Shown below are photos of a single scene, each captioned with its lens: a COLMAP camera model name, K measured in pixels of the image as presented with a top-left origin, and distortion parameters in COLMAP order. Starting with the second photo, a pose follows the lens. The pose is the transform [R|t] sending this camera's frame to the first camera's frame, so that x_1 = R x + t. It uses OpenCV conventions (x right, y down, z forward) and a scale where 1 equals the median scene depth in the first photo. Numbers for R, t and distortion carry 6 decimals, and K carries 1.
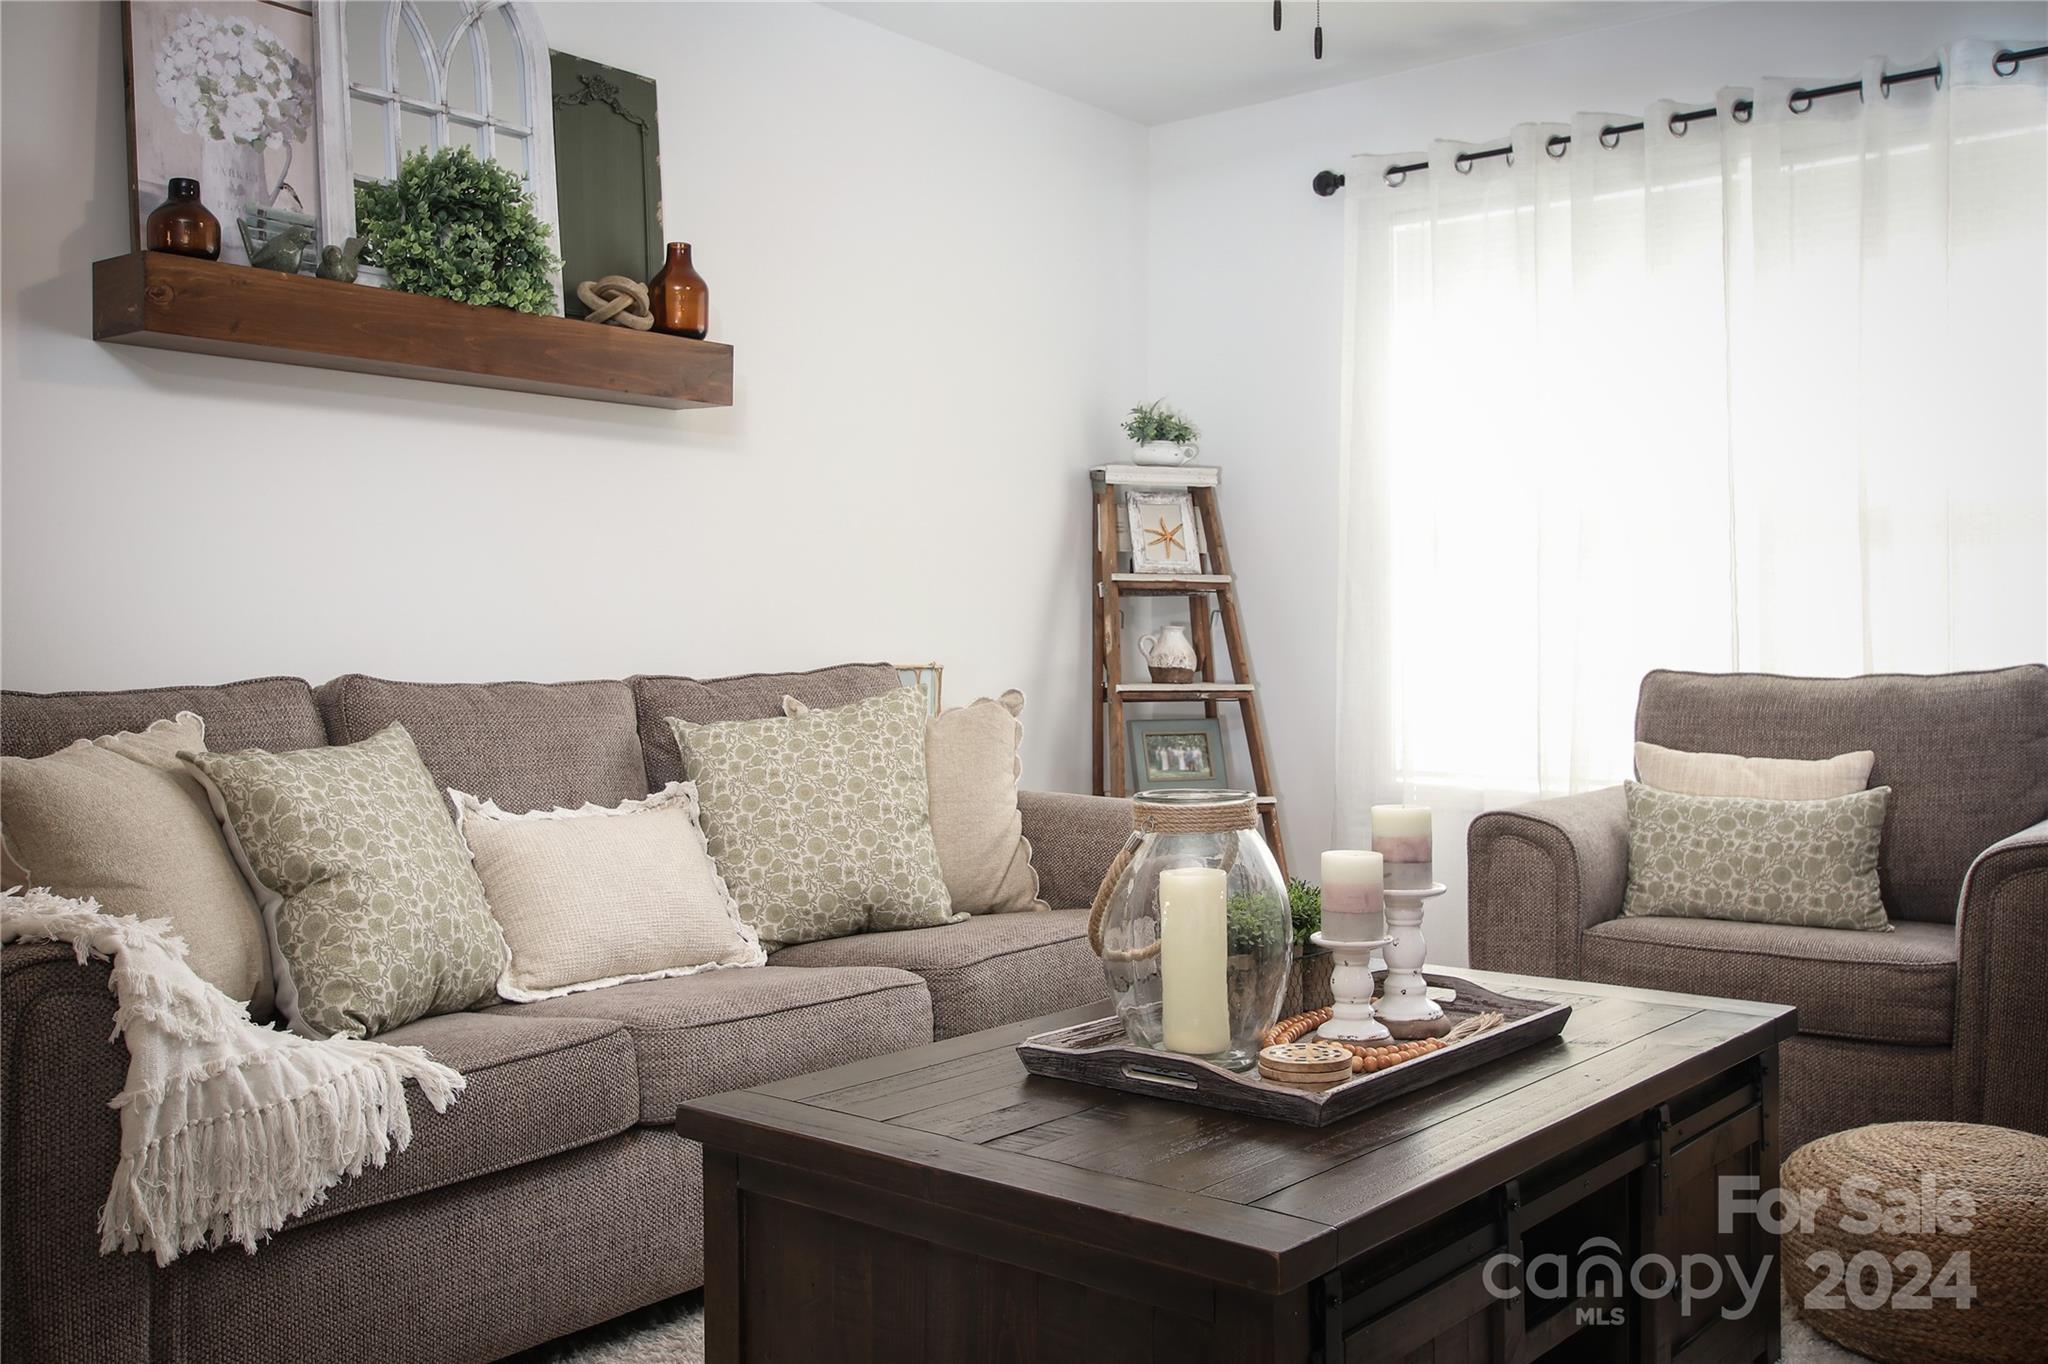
lens RADIAL K [[1827.8, 0, 1049.5], [0, 1827.8, 631.6], [0, 0, 1]] dist [0.011330, -0.027898]
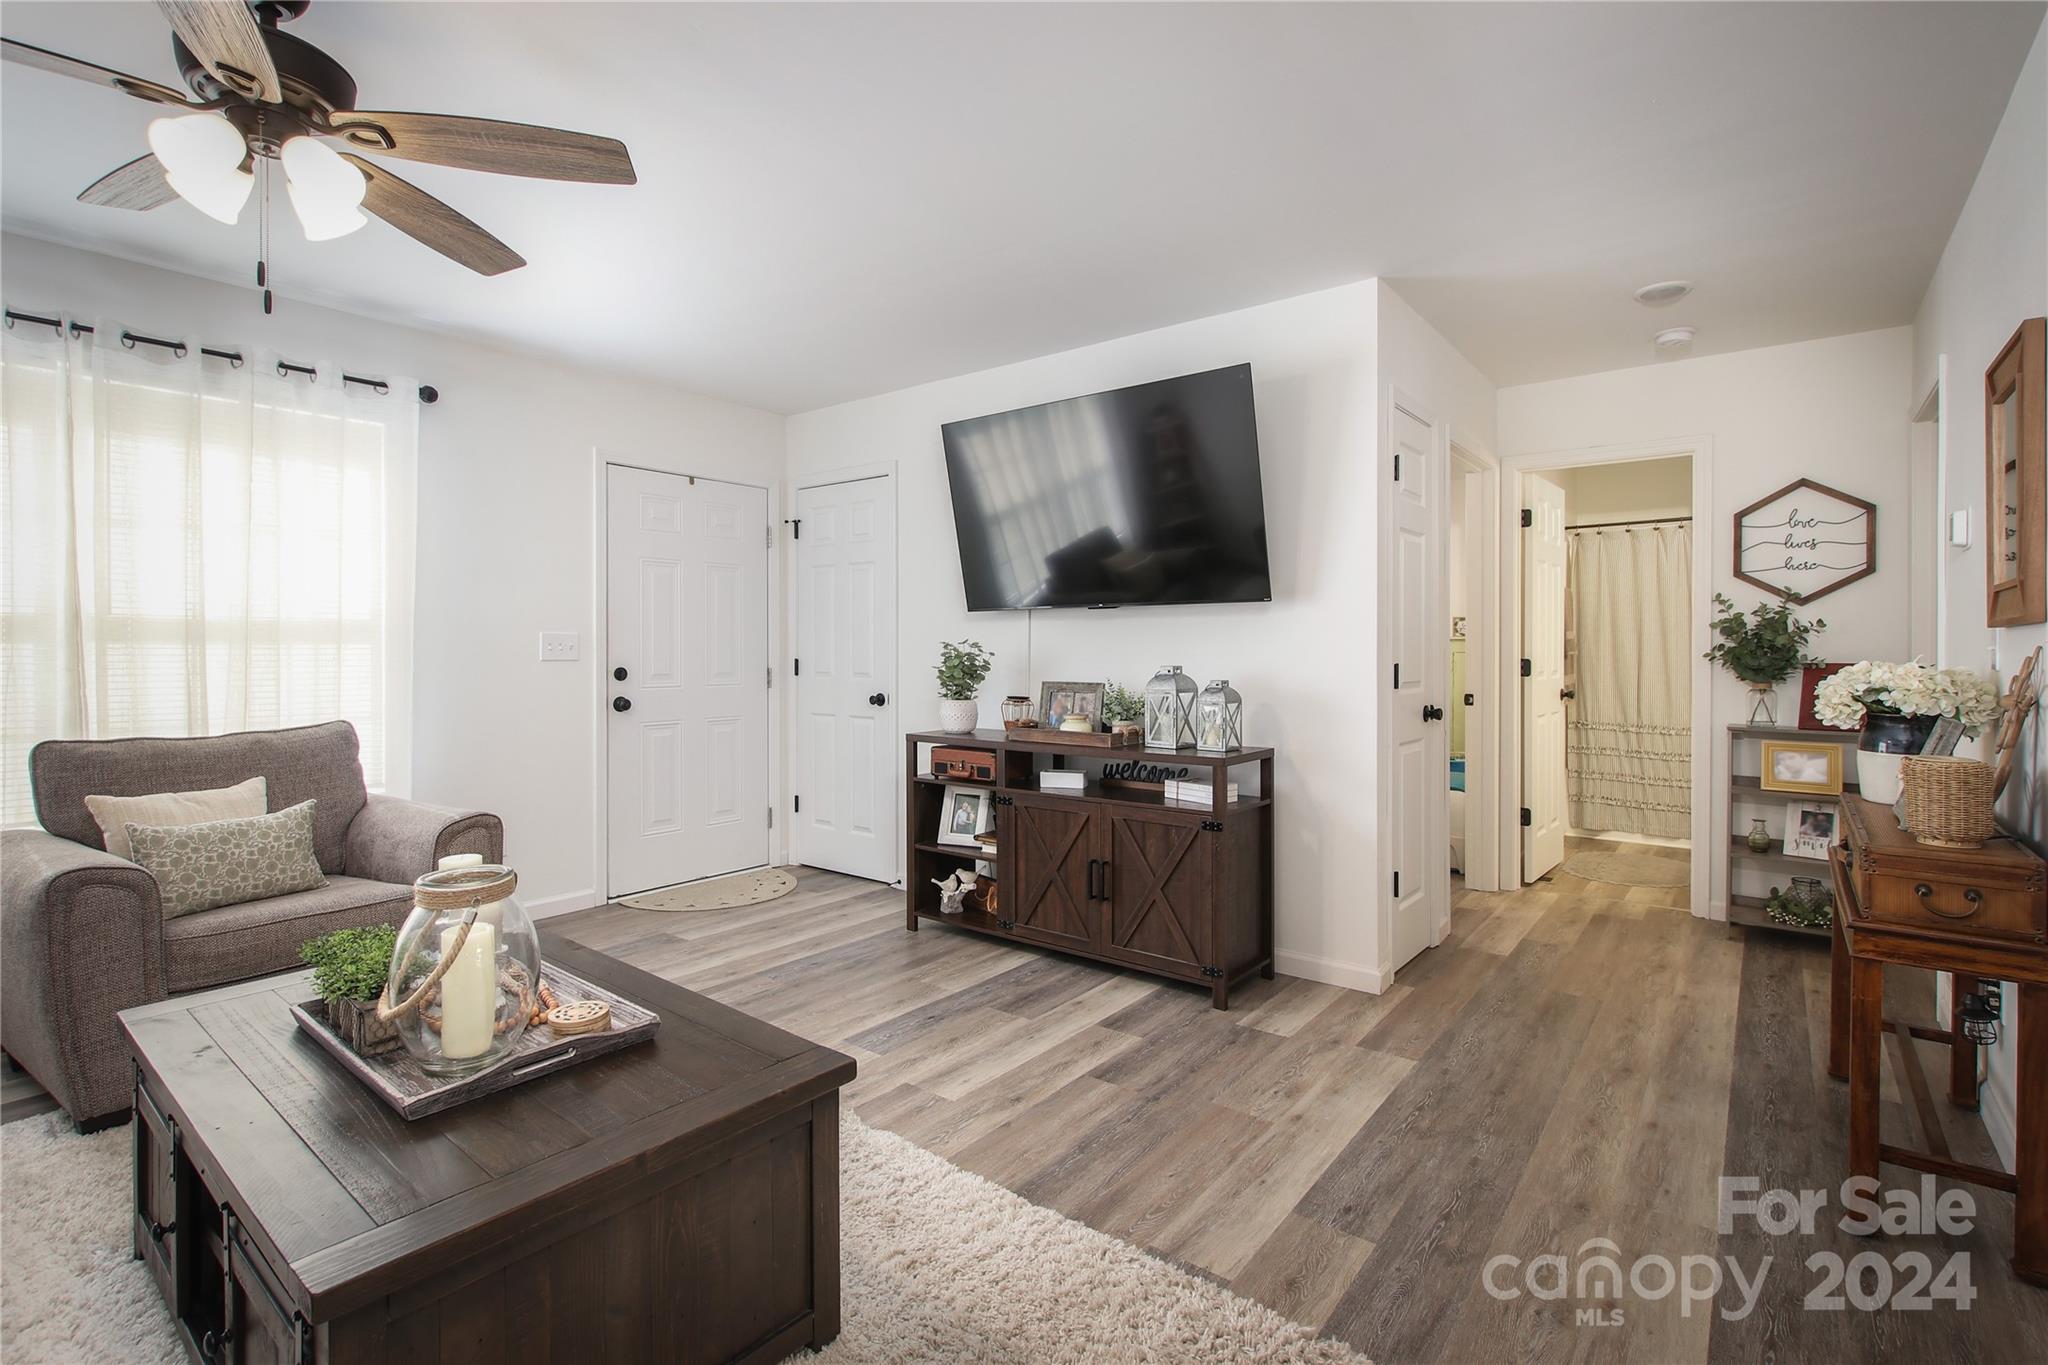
lens RADIAL K [[959.0, 0, 1003.7], [0, 959.0, 655.8], [0, 0, 1]] dist [0.009602, -0.004469]
pose [[0.006910, -0.003619, 0.999970, -0.430715], [-0.004468, 0.999983, 0.003649, -0.055579], [-0.999966, -0.004493, 0.006894, 0.368209]]
